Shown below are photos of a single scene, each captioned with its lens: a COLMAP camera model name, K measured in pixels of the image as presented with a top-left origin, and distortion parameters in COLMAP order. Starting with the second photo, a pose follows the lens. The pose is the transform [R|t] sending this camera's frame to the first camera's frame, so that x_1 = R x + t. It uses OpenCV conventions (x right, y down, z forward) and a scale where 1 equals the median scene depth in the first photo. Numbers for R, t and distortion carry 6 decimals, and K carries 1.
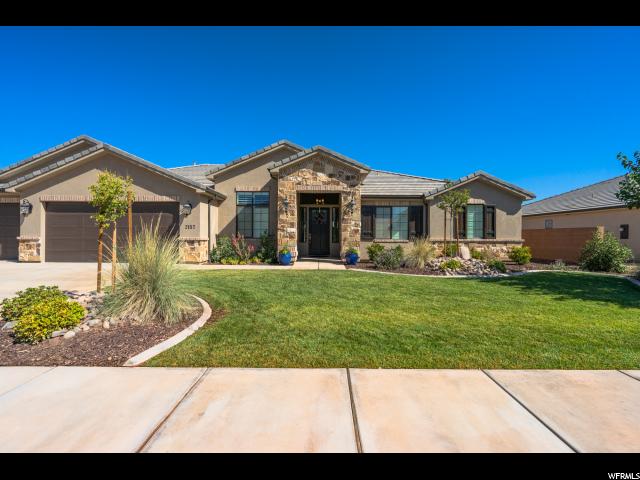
lens RADIAL K [[301.7, 0, 318.6], [0, 301.7, 237.5], [0, 0, 1]] dist [-0.001739, -0.000020]
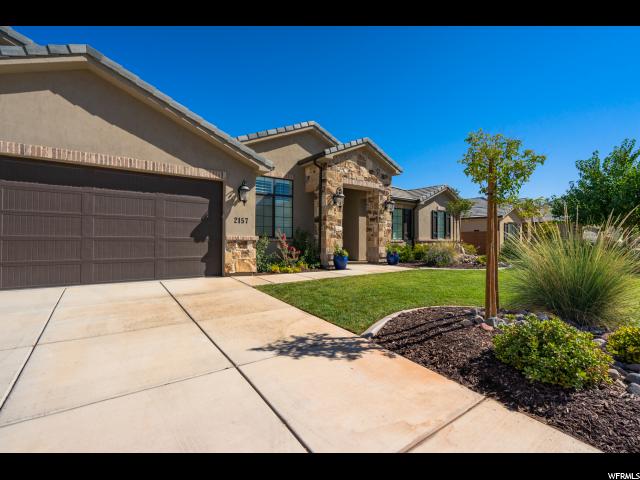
lens RADIAL K [[301.7, 0, 318.6], [0, 301.7, 237.5], [0, 0, 1]] dist [-0.001739, -0.000020]
pose [[0.796544, 0.003762, 0.604569, -0.657568], [0.000376, 0.999977, -0.006719, 0.006840], [-0.604580, 0.005579, 0.796525, 0.346792]]
